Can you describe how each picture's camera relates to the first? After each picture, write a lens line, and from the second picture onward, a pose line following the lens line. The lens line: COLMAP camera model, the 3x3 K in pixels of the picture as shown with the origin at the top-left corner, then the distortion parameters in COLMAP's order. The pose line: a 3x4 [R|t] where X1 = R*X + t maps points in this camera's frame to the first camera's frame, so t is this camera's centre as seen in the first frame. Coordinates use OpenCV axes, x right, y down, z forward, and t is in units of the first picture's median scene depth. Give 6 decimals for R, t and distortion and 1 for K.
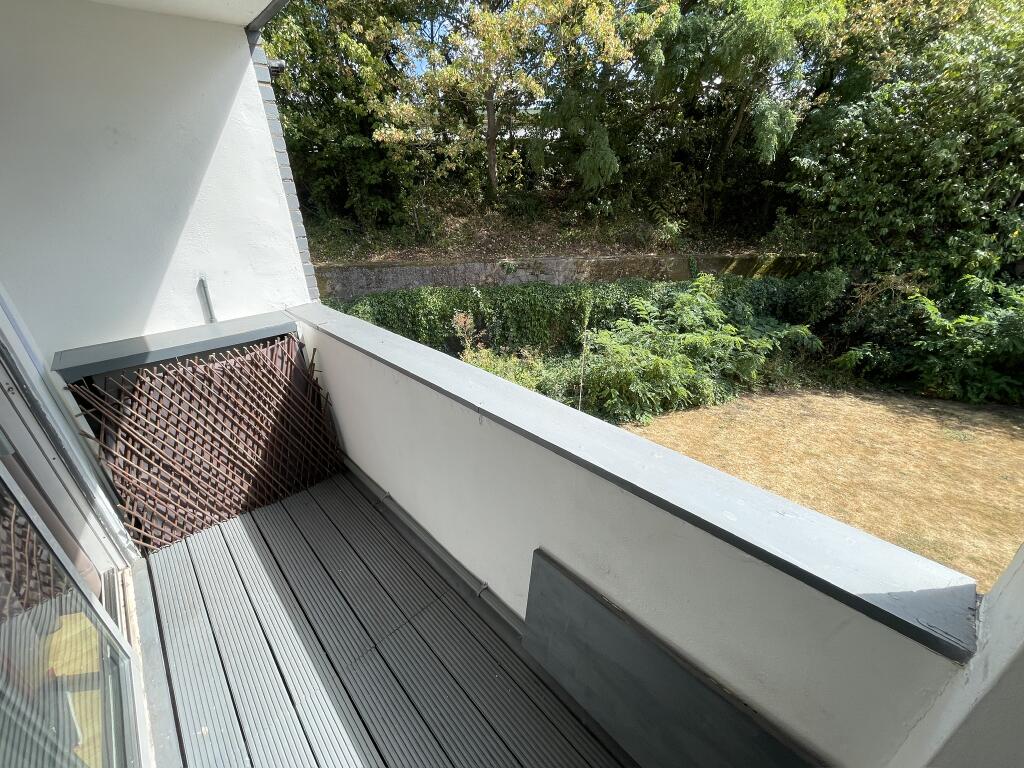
lens RADIAL K [[409.4, 0, 509.8], [0, 409.4, 383.0], [0, 0, 1]] dist [-0.001691, 0.000187]
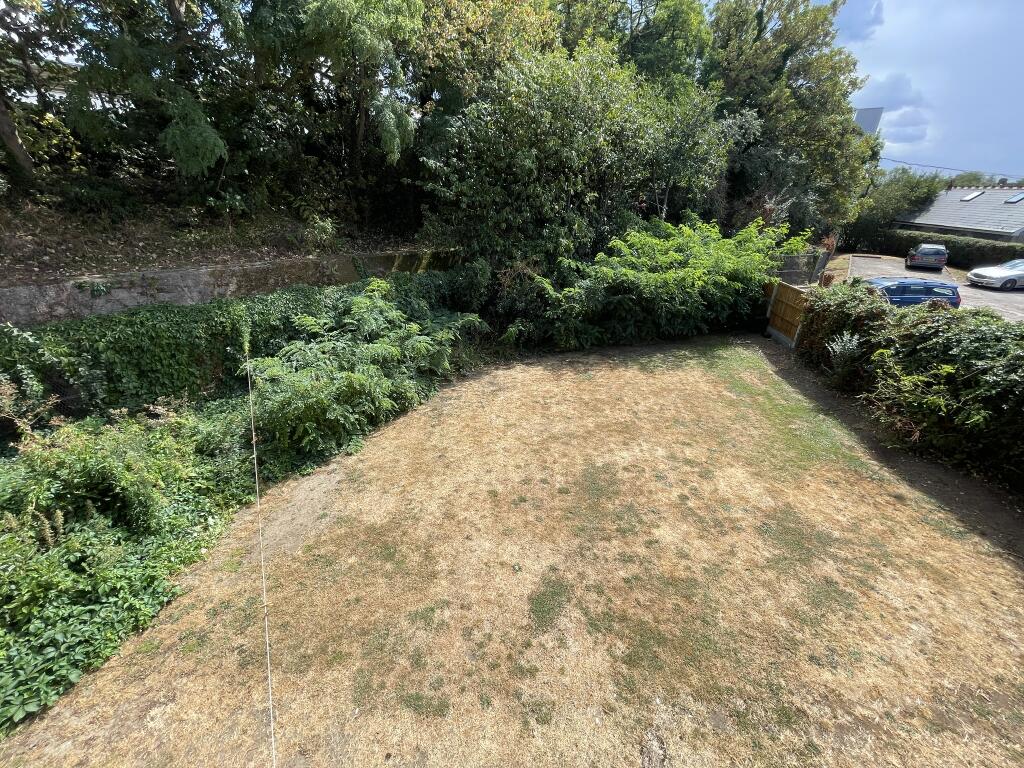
lens RADIAL K [[409.4, 0, 509.8], [0, 409.4, 383.0], [0, 0, 1]] dist [-0.001691, 0.000187]
pose [[0.734041, -0.252588, 0.630383, 0.046934], [0.255701, 0.962741, 0.088013, -0.025055], [-0.629127, 0.096584, 0.771279, 0.094251]]
